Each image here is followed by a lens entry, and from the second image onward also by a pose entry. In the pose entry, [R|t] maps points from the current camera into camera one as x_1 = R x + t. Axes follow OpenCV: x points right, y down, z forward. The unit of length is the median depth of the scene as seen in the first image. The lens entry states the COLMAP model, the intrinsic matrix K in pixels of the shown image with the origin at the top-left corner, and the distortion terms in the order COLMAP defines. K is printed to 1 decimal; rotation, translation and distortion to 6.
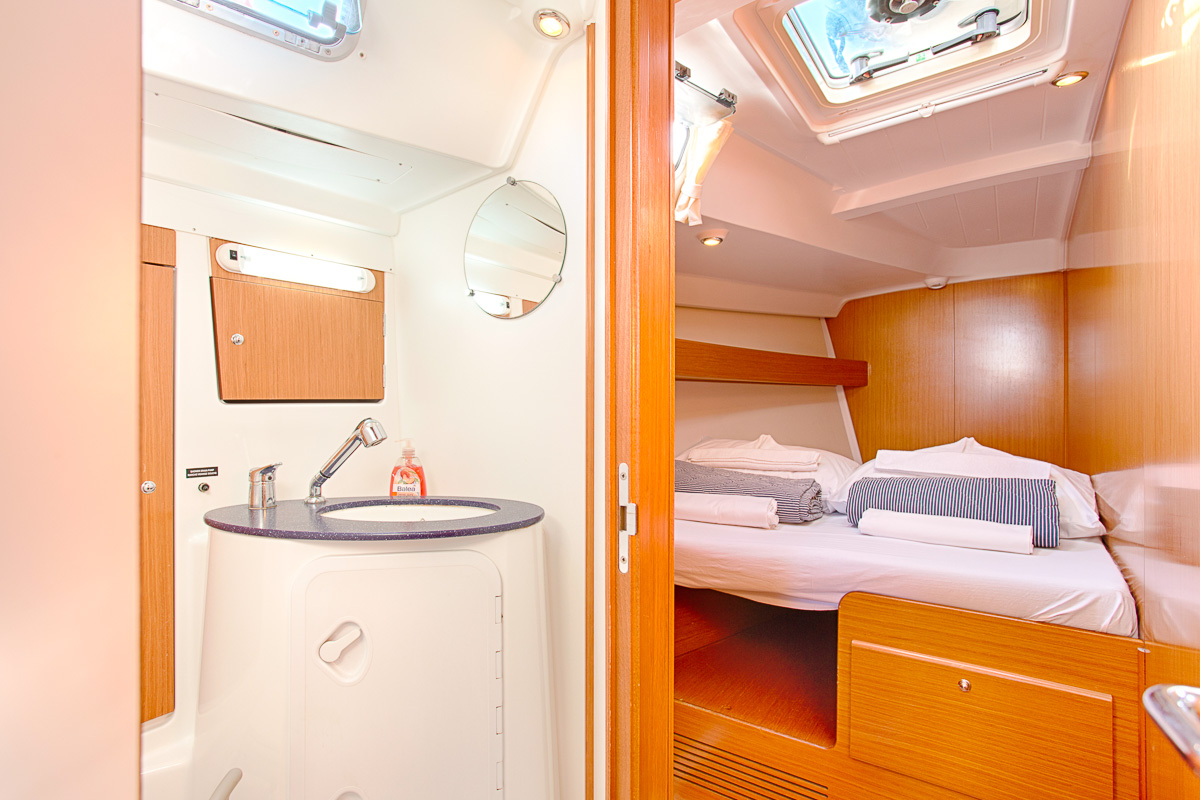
lens RADIAL K [[594.4, 0, 601.3], [0, 594.4, 395.9], [0, 0, 1]] dist [-0.049317, 0.024703]
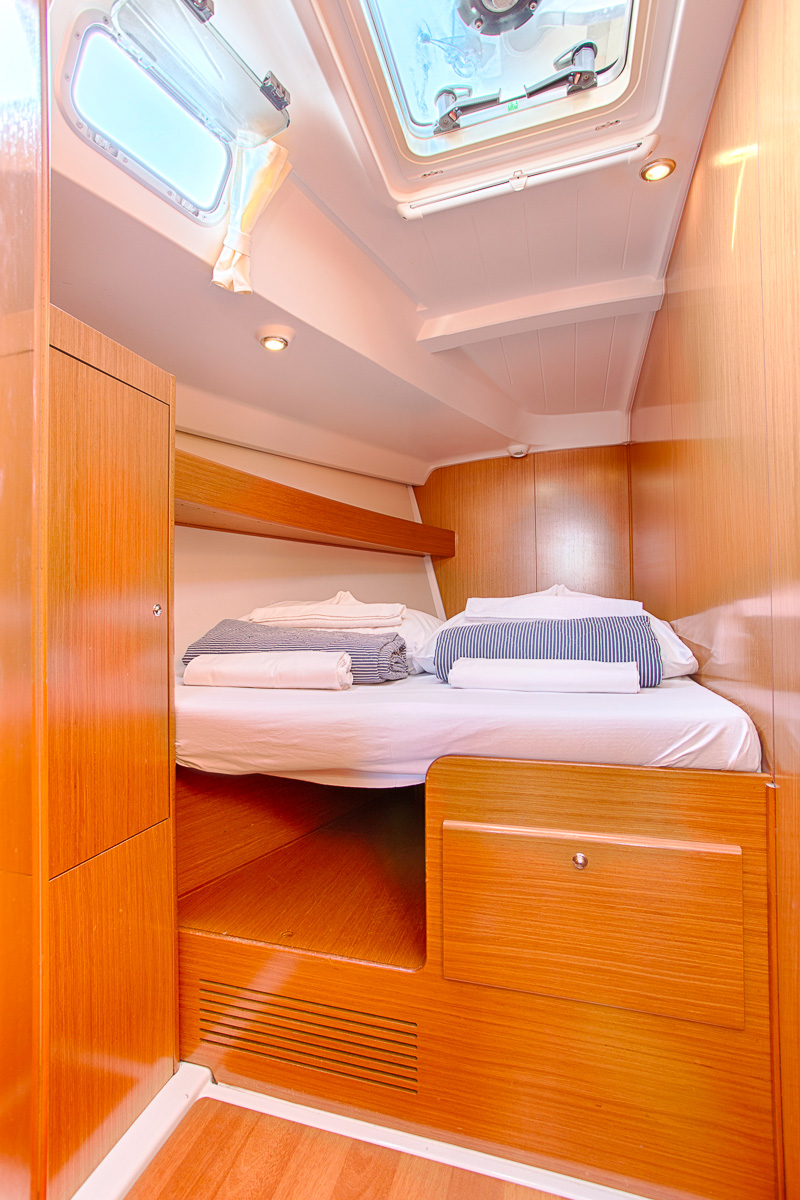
lens RADIAL K [[594.4, 0, 394.7], [0, 594.4, 586.9], [0, 0, 1]] dist [-0.049317, 0.024703]
pose [[0.947502, -0.002645, 0.319738, 0.119349], [0.008983, 0.999791, -0.018349, 0.121126], [-0.319623, 0.020258, 0.947328, 0.276832]]
